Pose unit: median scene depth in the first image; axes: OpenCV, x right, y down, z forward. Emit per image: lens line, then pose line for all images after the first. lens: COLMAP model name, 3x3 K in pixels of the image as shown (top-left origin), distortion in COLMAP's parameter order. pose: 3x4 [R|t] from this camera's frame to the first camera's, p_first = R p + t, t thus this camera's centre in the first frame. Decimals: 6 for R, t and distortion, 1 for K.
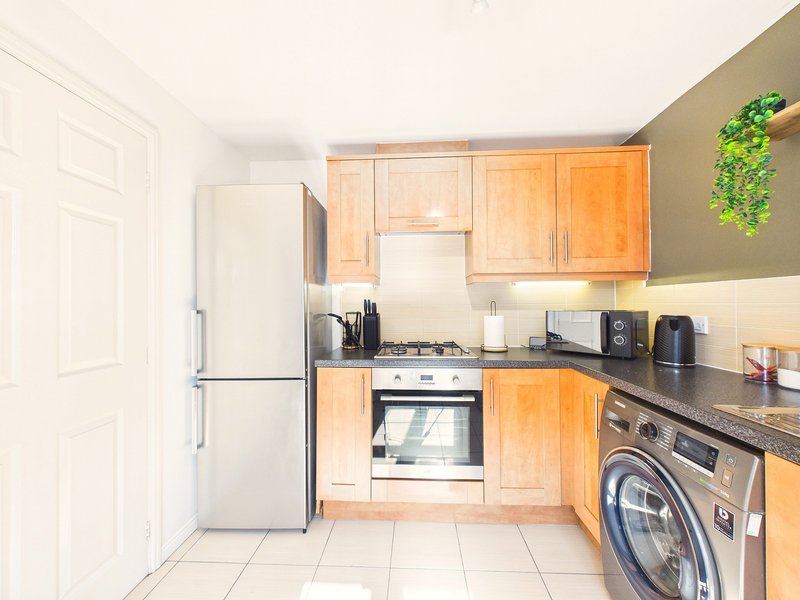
lens RADIAL K [[322.5, 0, 400.0], [0, 322.5, 302.1], [0, 0, 1]] dist [0.001608, -0.000185]
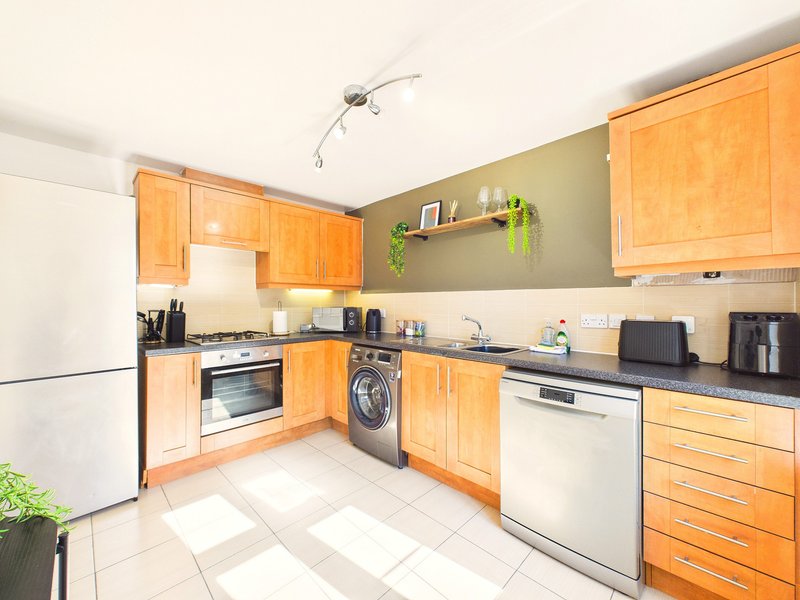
lens RADIAL K [[322.5, 0, 399.3], [0, 322.5, 303.0], [0, 0, 1]] dist [0.001608, -0.000185]
pose [[0.673510, 0.005450, 0.739158, -0.523477], [-0.007907, 0.999969, -0.000168, 0.001395], [-0.739136, -0.005731, 0.673532, -0.473058]]
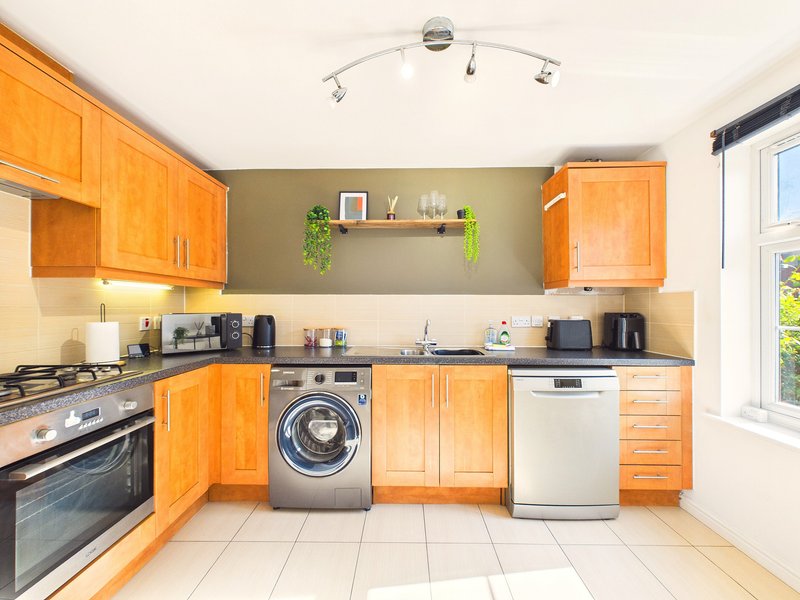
lens RADIAL K [[322.5, 0, 399.9], [0, 322.5, 306.9], [0, 0, 1]] dist [0.001608, -0.000185]
pose [[-0.031845, 0.009394, 0.999449, -0.628867], [-0.005847, 0.999937, -0.009585, 0.011356], [-0.999476, -0.006149, -0.031788, 0.376525]]
